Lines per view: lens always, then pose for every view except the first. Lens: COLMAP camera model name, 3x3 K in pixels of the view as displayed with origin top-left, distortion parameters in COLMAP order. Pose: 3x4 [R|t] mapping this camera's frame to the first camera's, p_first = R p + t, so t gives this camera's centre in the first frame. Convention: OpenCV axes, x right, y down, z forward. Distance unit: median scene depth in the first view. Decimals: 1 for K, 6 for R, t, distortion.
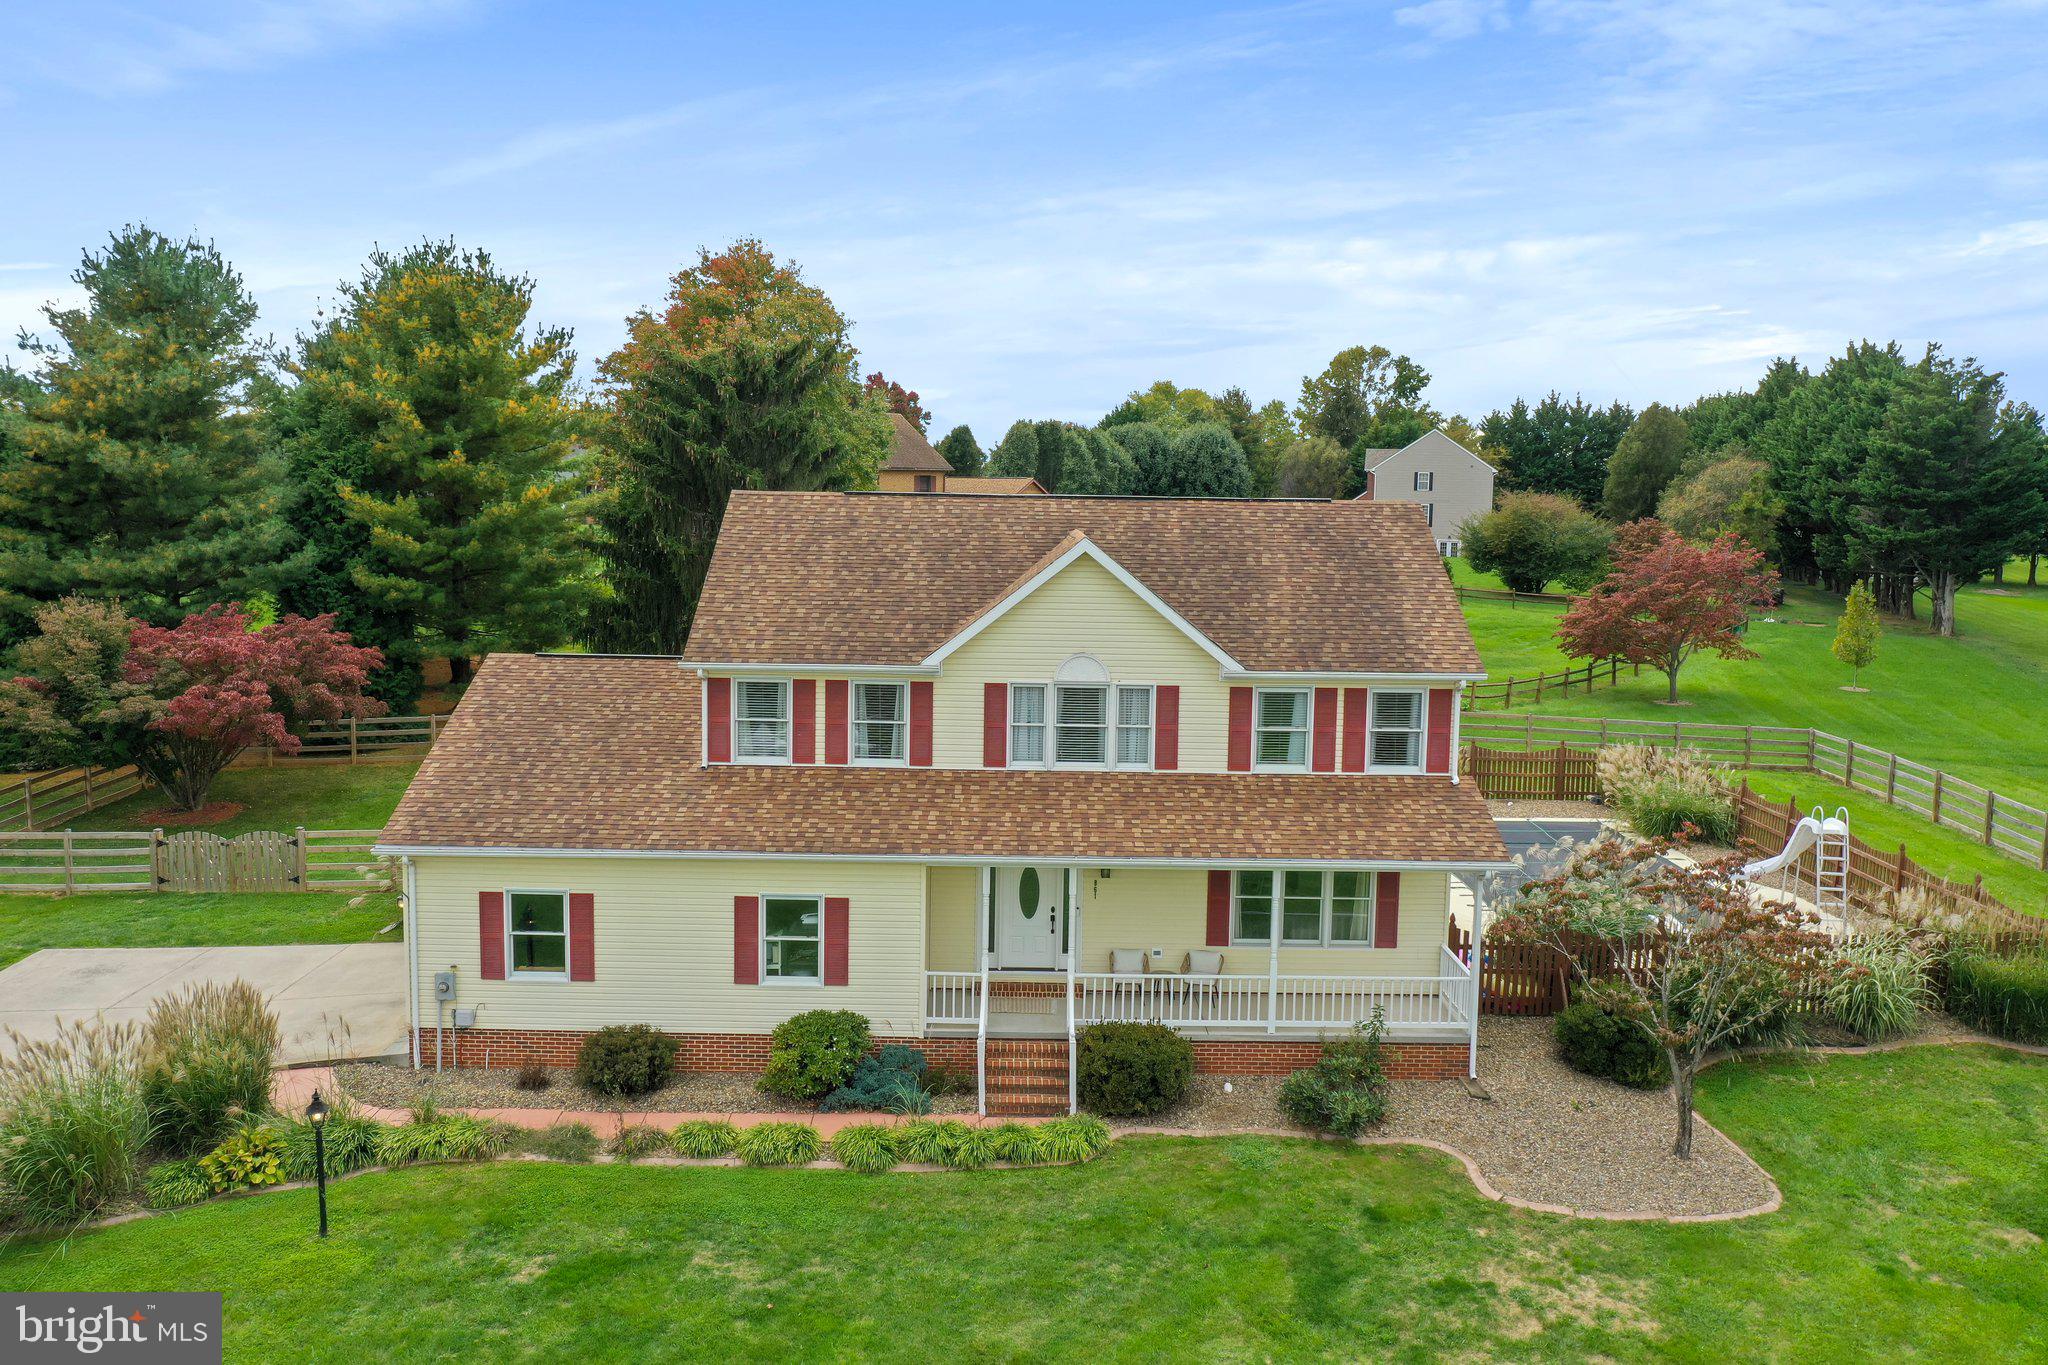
lens RADIAL K [[1618.6, 0, 1015.0], [0, 1618.6, 660.2], [0, 0, 1]] dist [-0.003281, -0.006368]
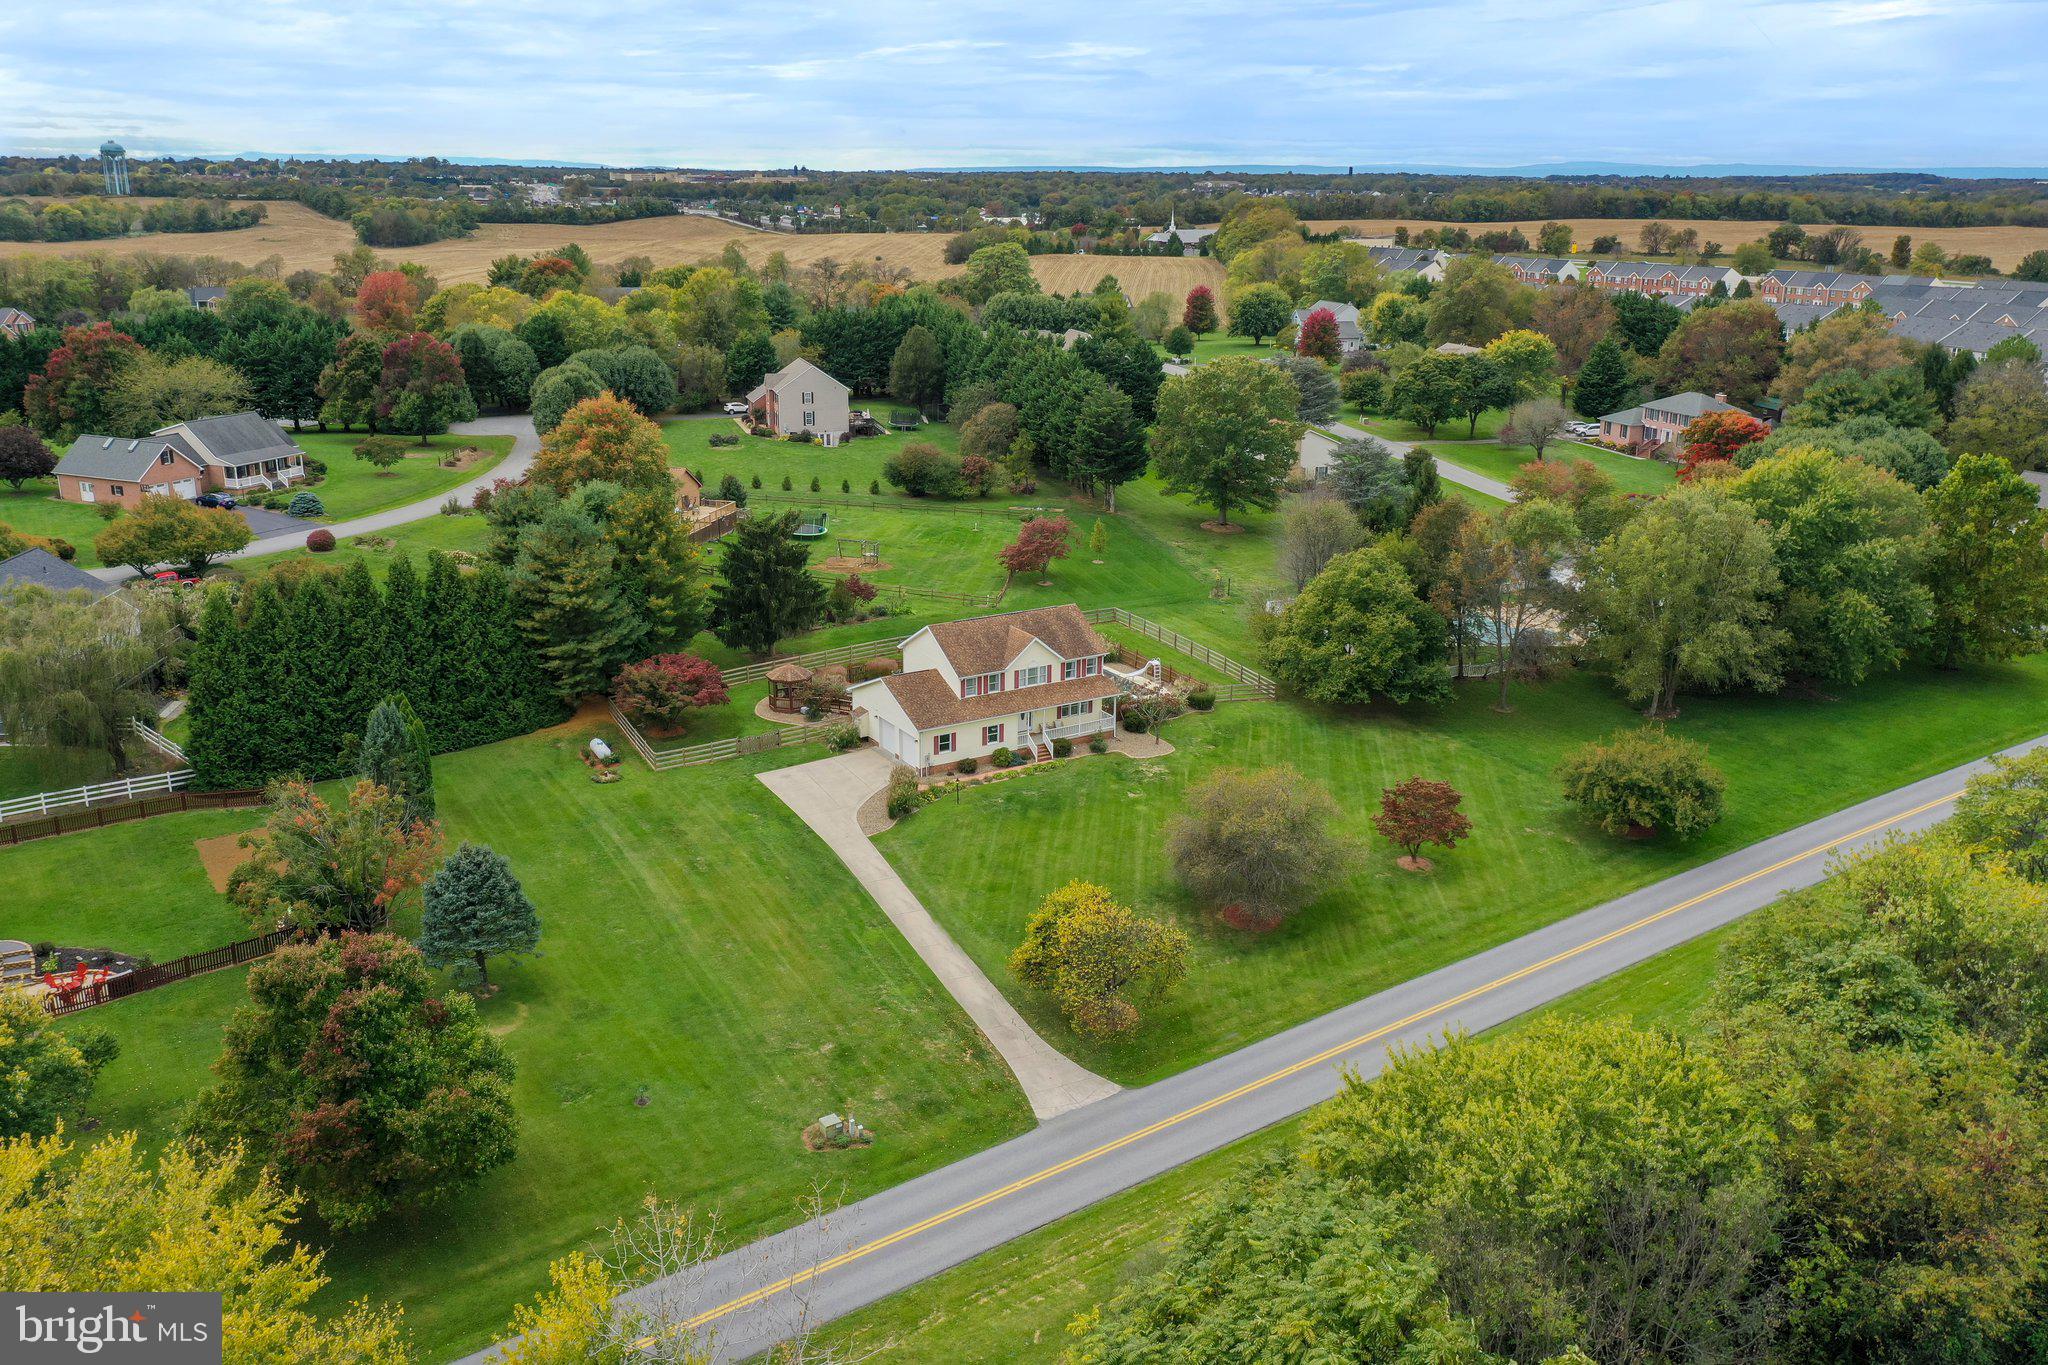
lens RADIAL K [[1615.5, 0, 1024.0], [0, 1615.5, 682.5], [0, 0, 1]] dist [0.003016, 0.007492]
pose [[0.849883, -0.161324, 0.501671, -2.346189], [0.055383, 0.974060, 0.219408, -0.975120], [-0.524054, -0.158687, 0.836771, -2.872112]]
